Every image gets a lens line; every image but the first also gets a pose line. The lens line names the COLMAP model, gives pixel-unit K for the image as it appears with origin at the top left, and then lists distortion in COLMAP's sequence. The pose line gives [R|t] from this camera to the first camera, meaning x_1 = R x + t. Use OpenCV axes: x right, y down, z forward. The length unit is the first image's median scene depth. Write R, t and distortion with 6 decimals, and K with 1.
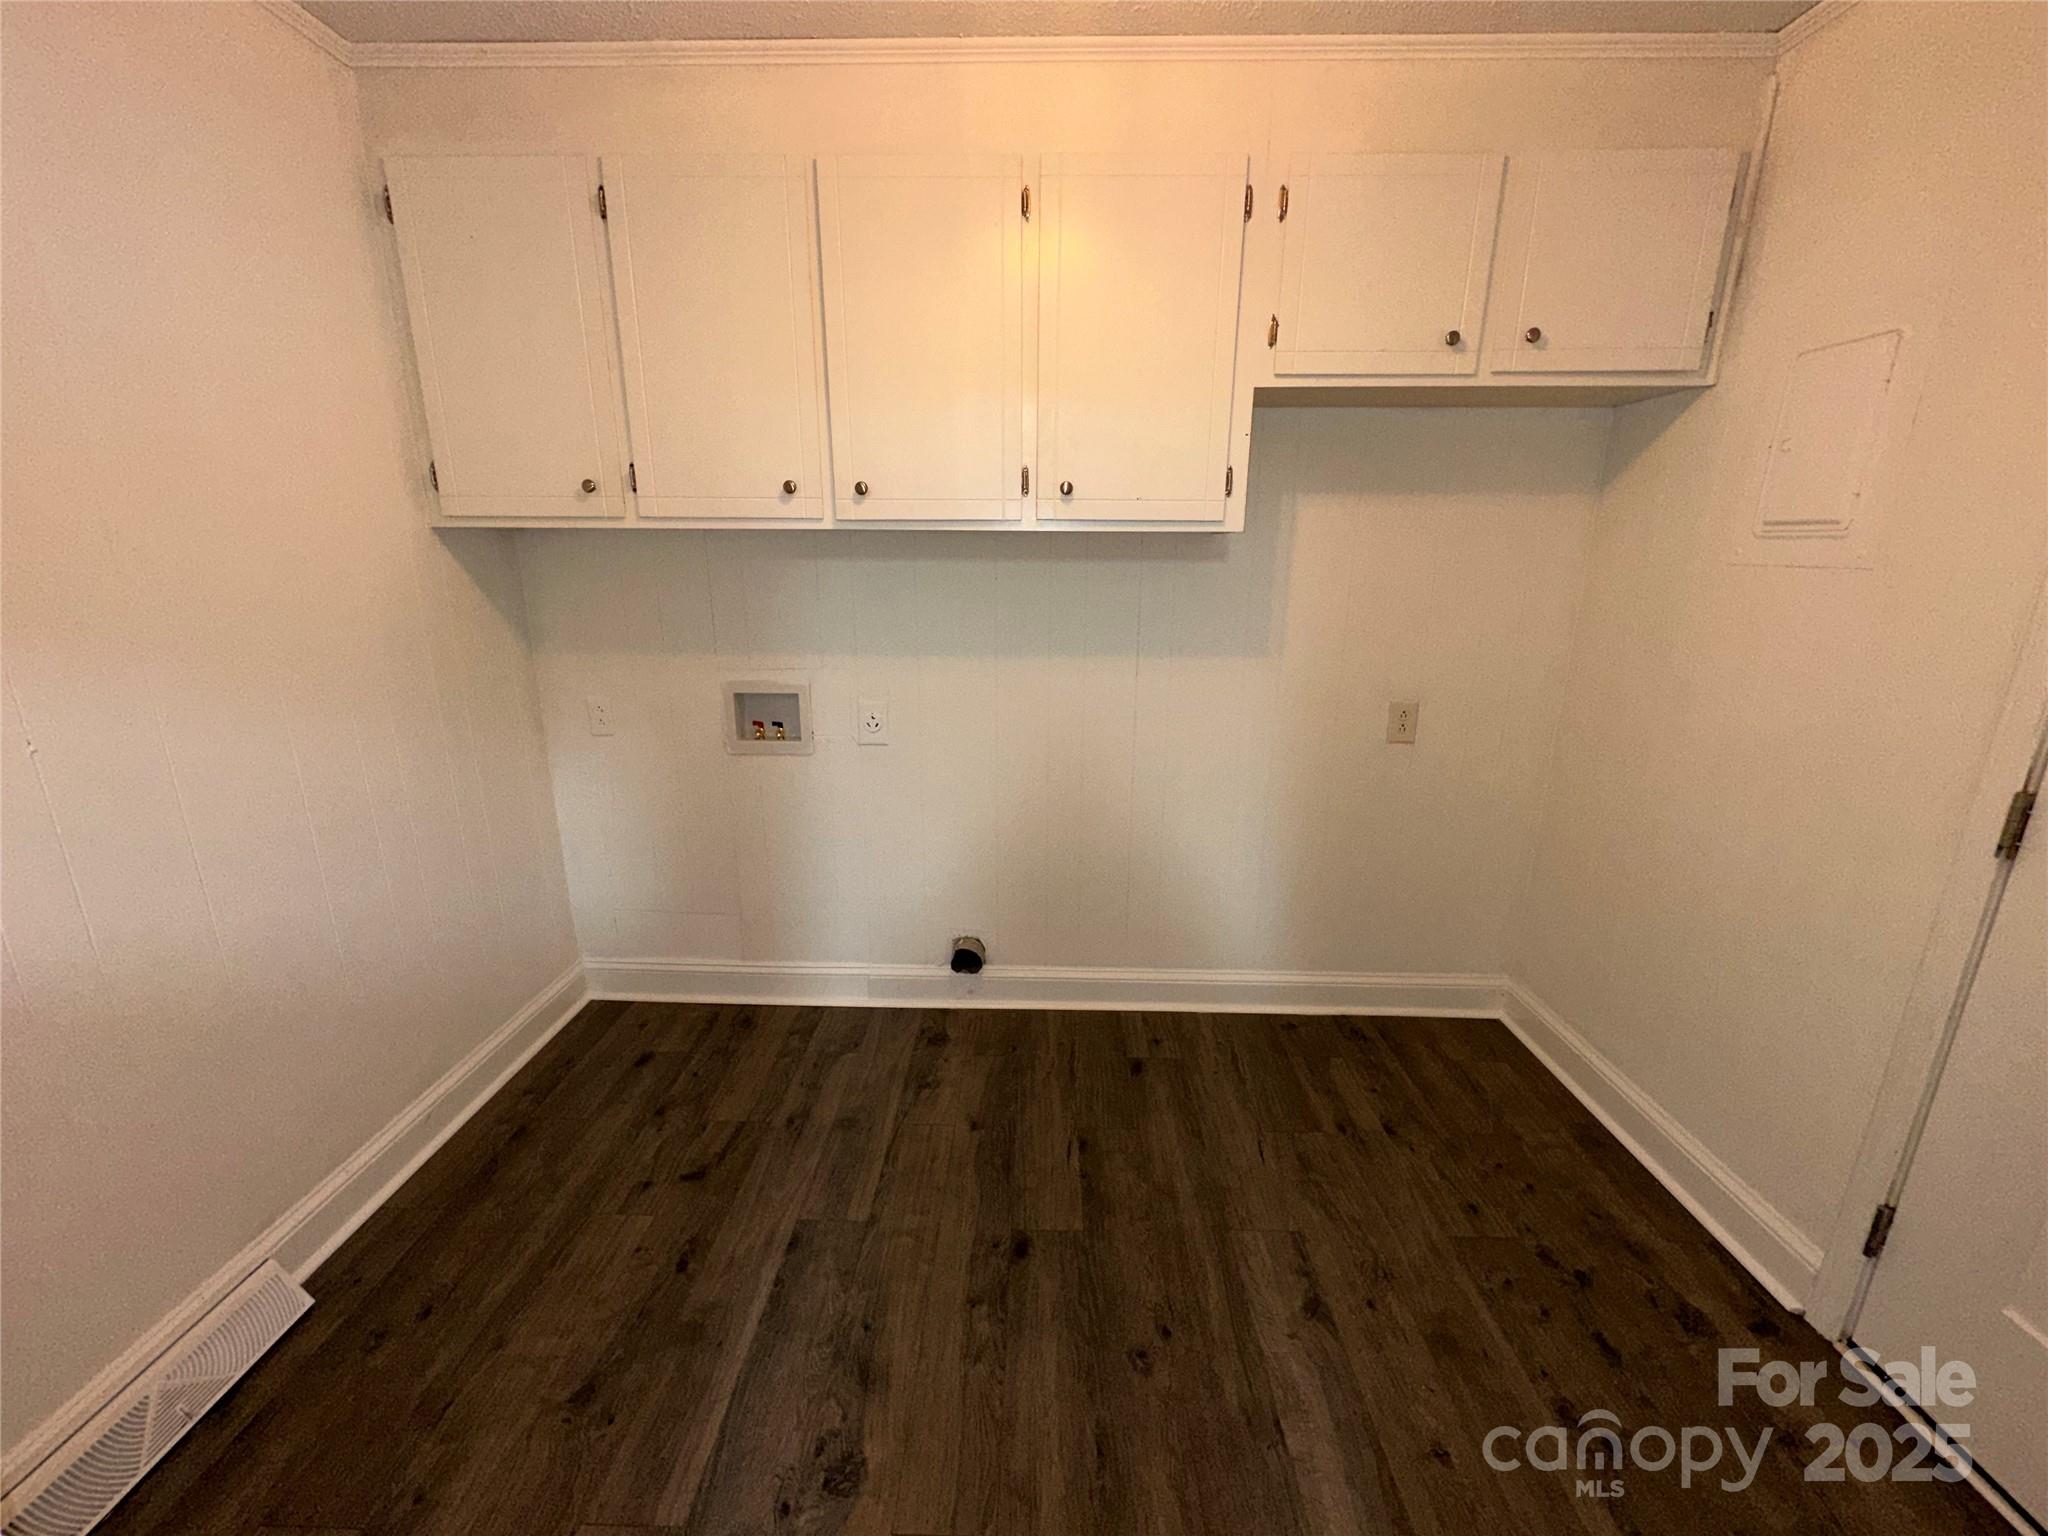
lens RADIAL K [[816.9, 0, 1021.2], [0, 816.9, 767.6], [0, 0, 1]] dist [-0.002751, 0.000710]
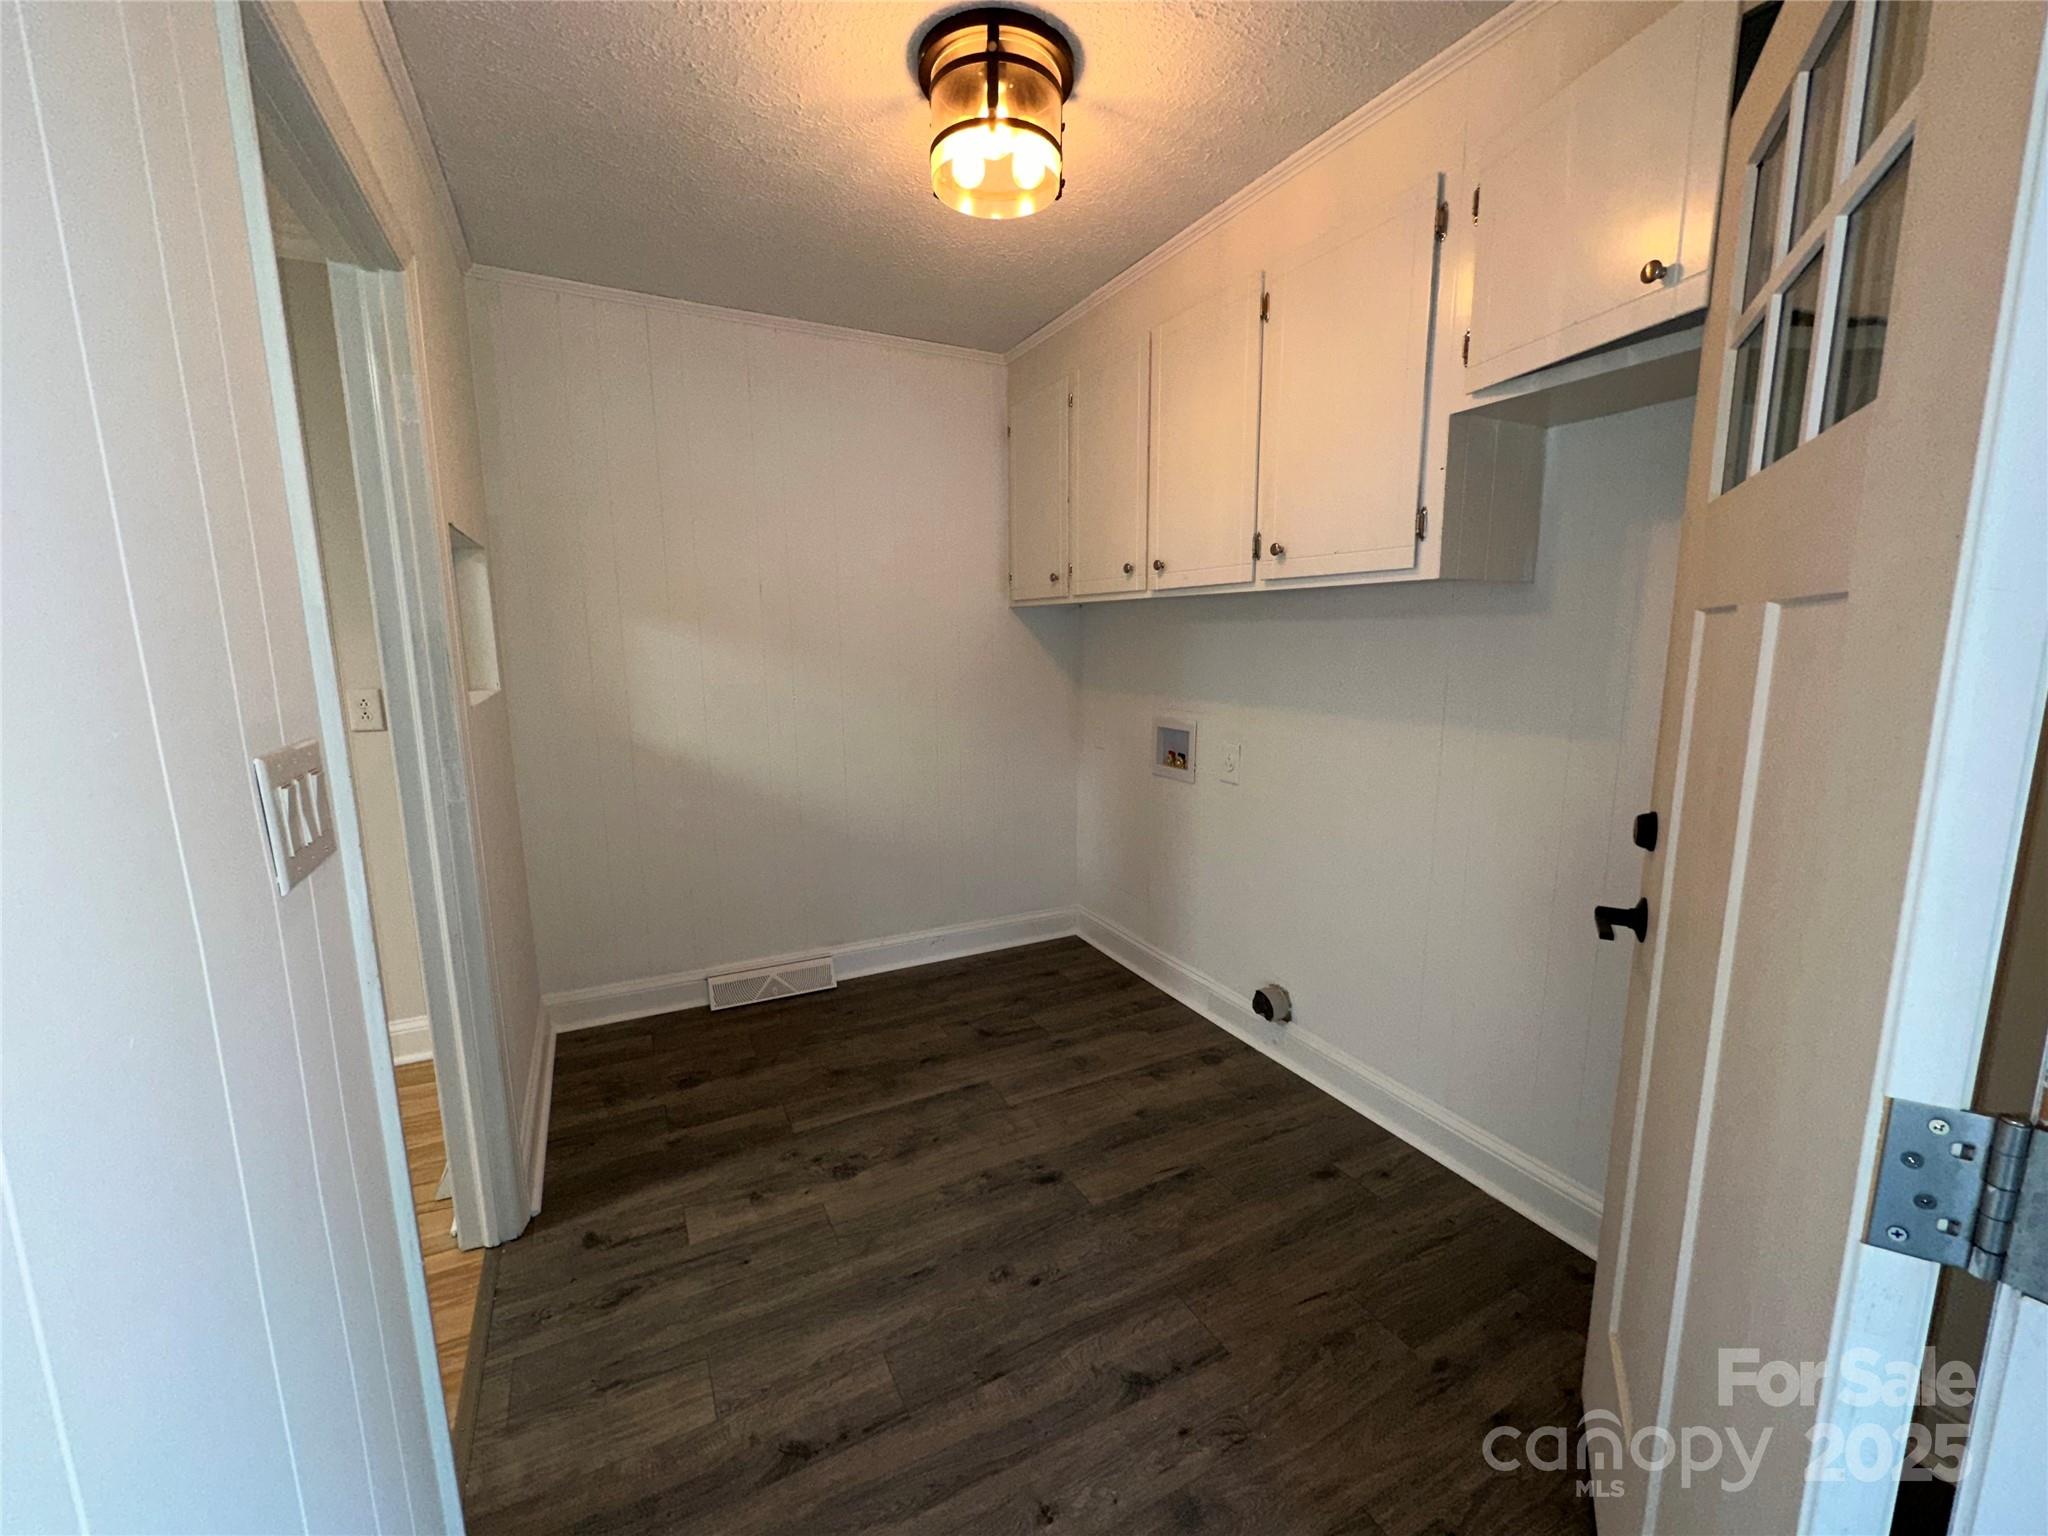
lens RADIAL K [[816.9, 0, 1025.1], [0, 816.9, 766.9], [0, 0, 1]] dist [-0.002751, 0.000710]
pose [[0.484368, 0.133544, -0.864612, 0.830114], [-0.214960, 0.976151, 0.030349, -0.028780], [0.848045, 0.171158, 0.501523, 0.235341]]
